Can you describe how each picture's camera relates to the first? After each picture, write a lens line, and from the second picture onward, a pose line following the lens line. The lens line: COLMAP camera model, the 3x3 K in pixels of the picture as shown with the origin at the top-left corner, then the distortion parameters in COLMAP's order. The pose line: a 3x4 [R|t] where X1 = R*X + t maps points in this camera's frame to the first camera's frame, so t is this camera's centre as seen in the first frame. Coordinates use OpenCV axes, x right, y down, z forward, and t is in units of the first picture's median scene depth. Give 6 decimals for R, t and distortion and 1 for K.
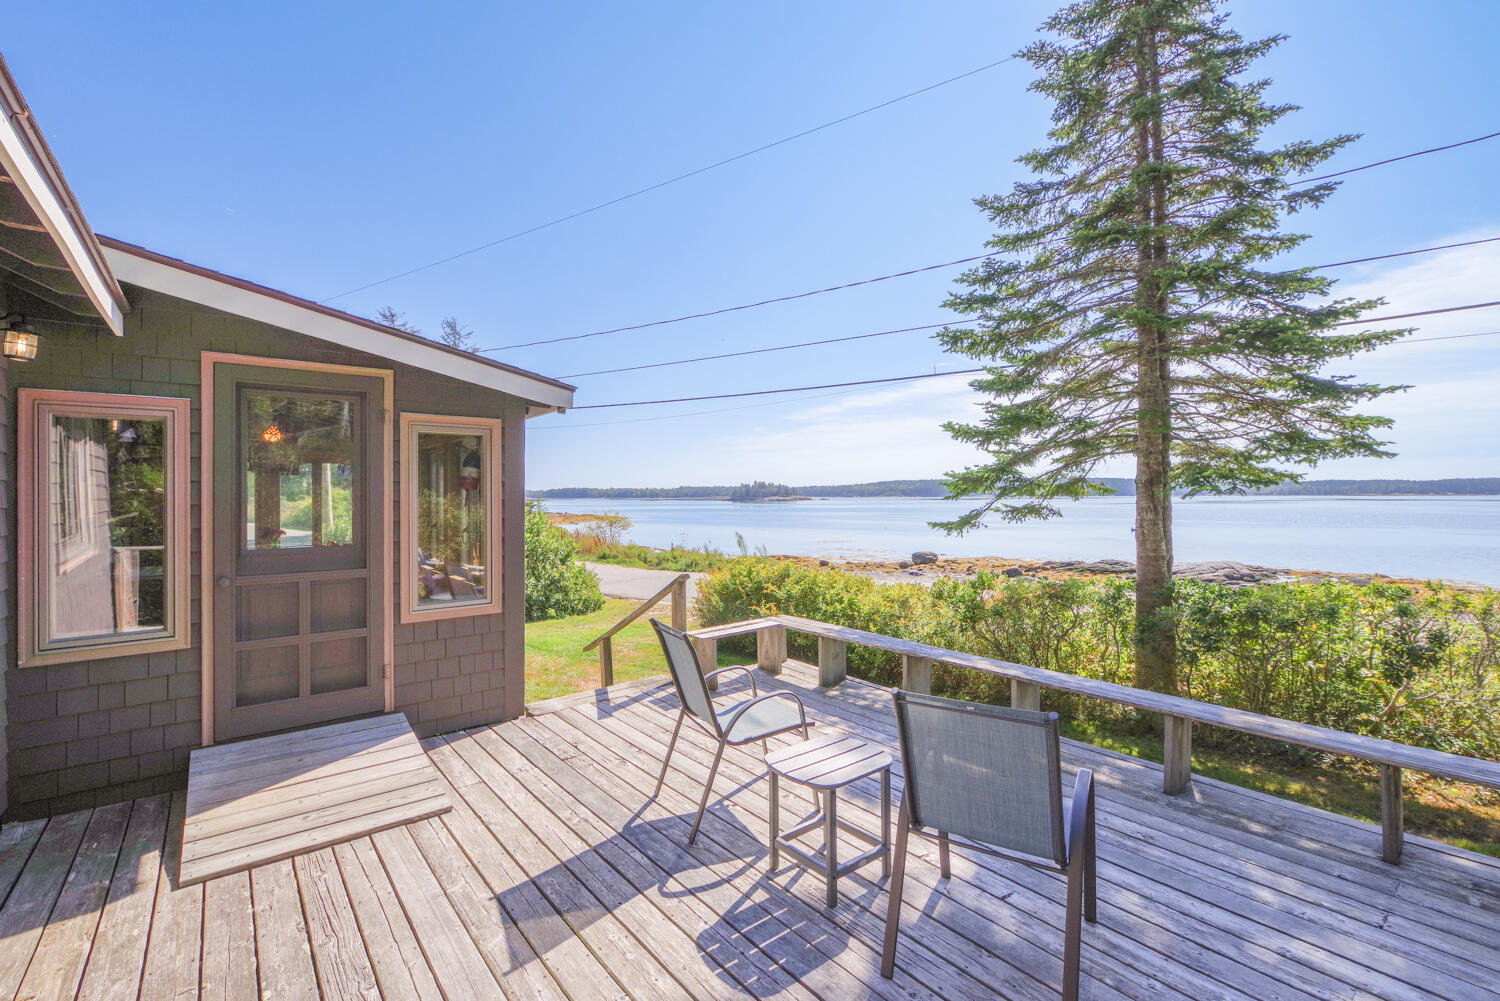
lens RADIAL K [[646.0, 0, 749.7], [0, 646.0, 490.3], [0, 0, 1]] dist [-0.004666, -0.000100]
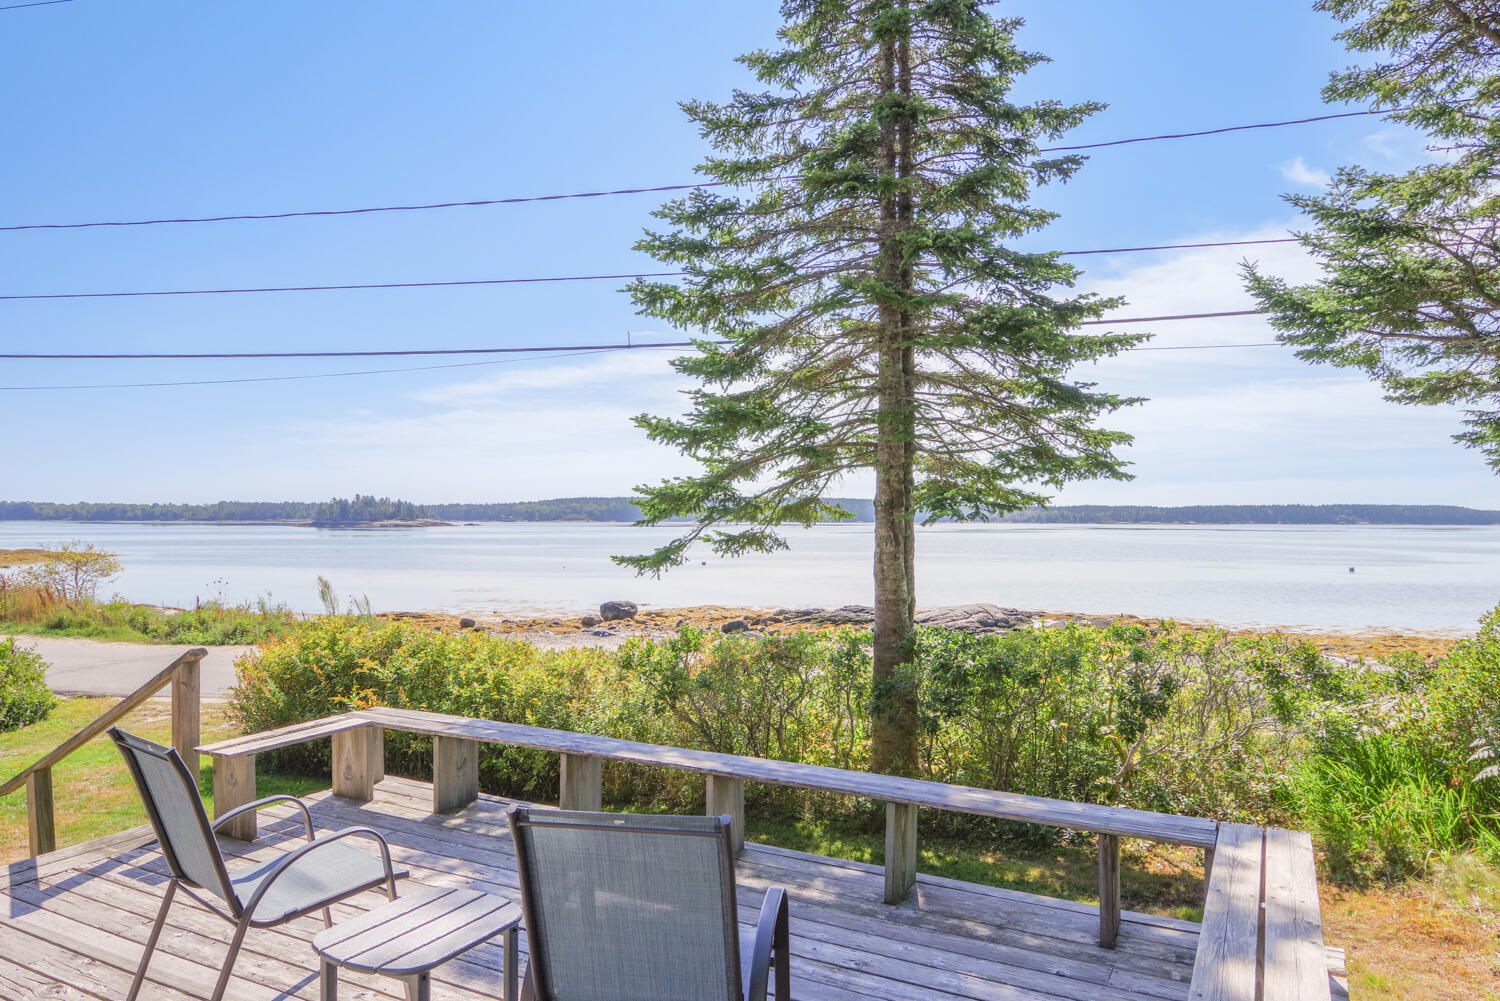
lens RADIAL K [[957.9, 0, 746.2], [0, 957.9, 508.1], [0, 0, 1]] dist [0.006705, -0.004547]
pose [[0.923530, 0.012030, 0.383336, 0.016379], [-0.010533, 0.999926, -0.006006, 0.000661], [-0.383381, 0.001509, 0.923589, -0.002693]]
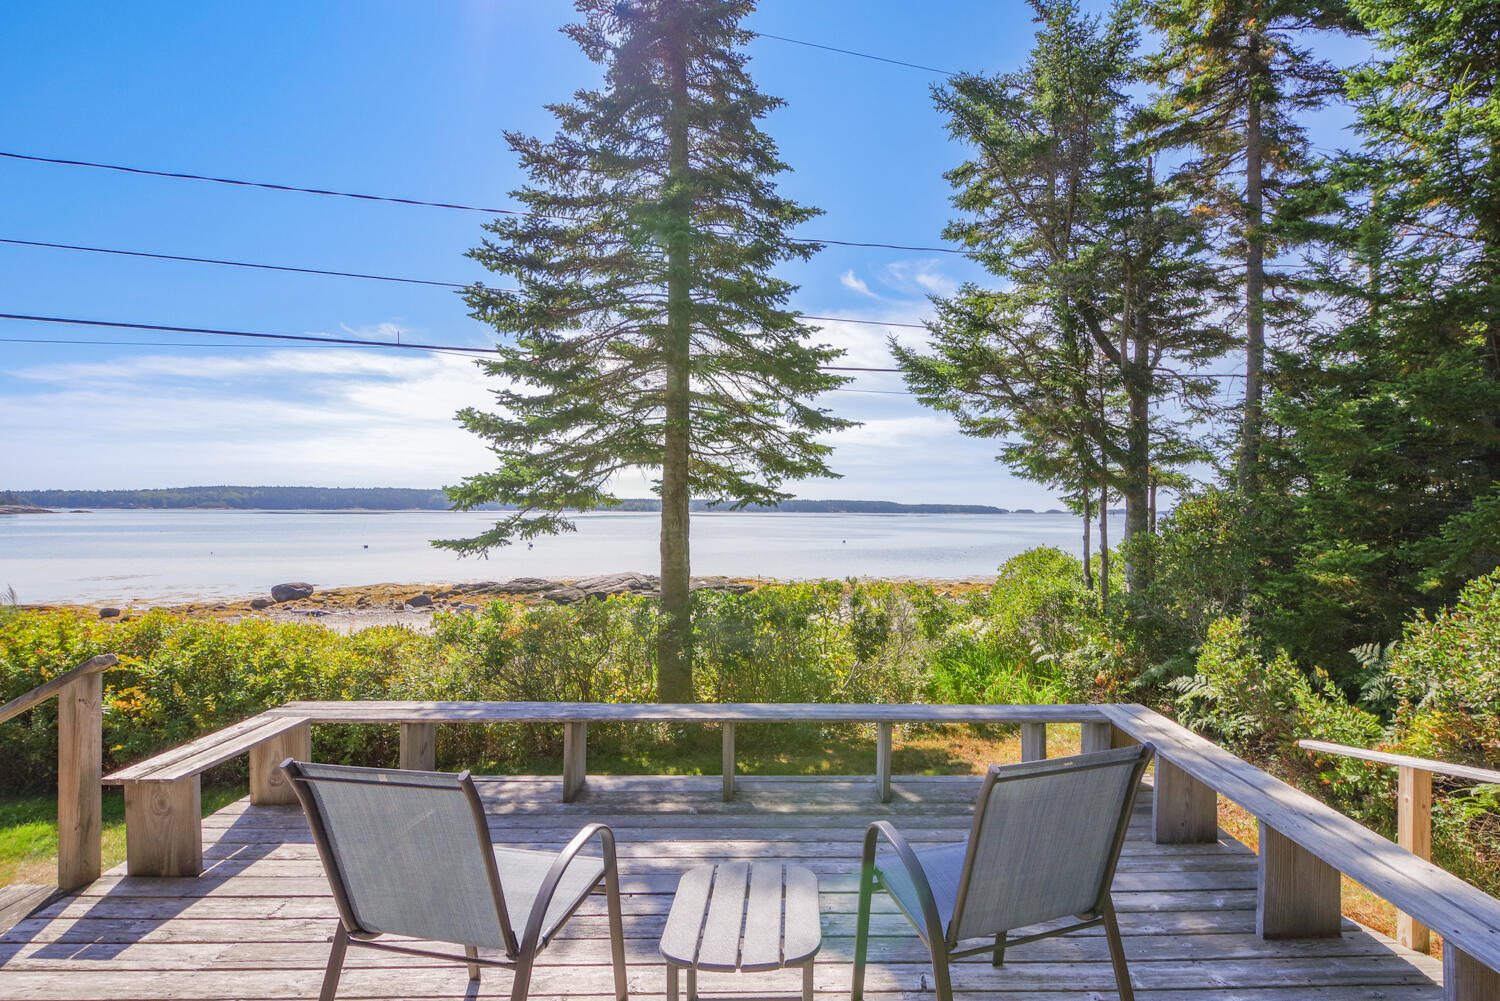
lens RADIAL K [[726.0, 0, 801.9], [0, 726.0, 507.9], [0, 0, 1]] dist [-0.000682, -0.000671]
pose [[0.618016, 0.011741, 0.786078, -0.136755], [-0.016215, 0.999866, -0.002185, 0.008128], [-0.785998, -0.011396, 0.618124, 0.174243]]
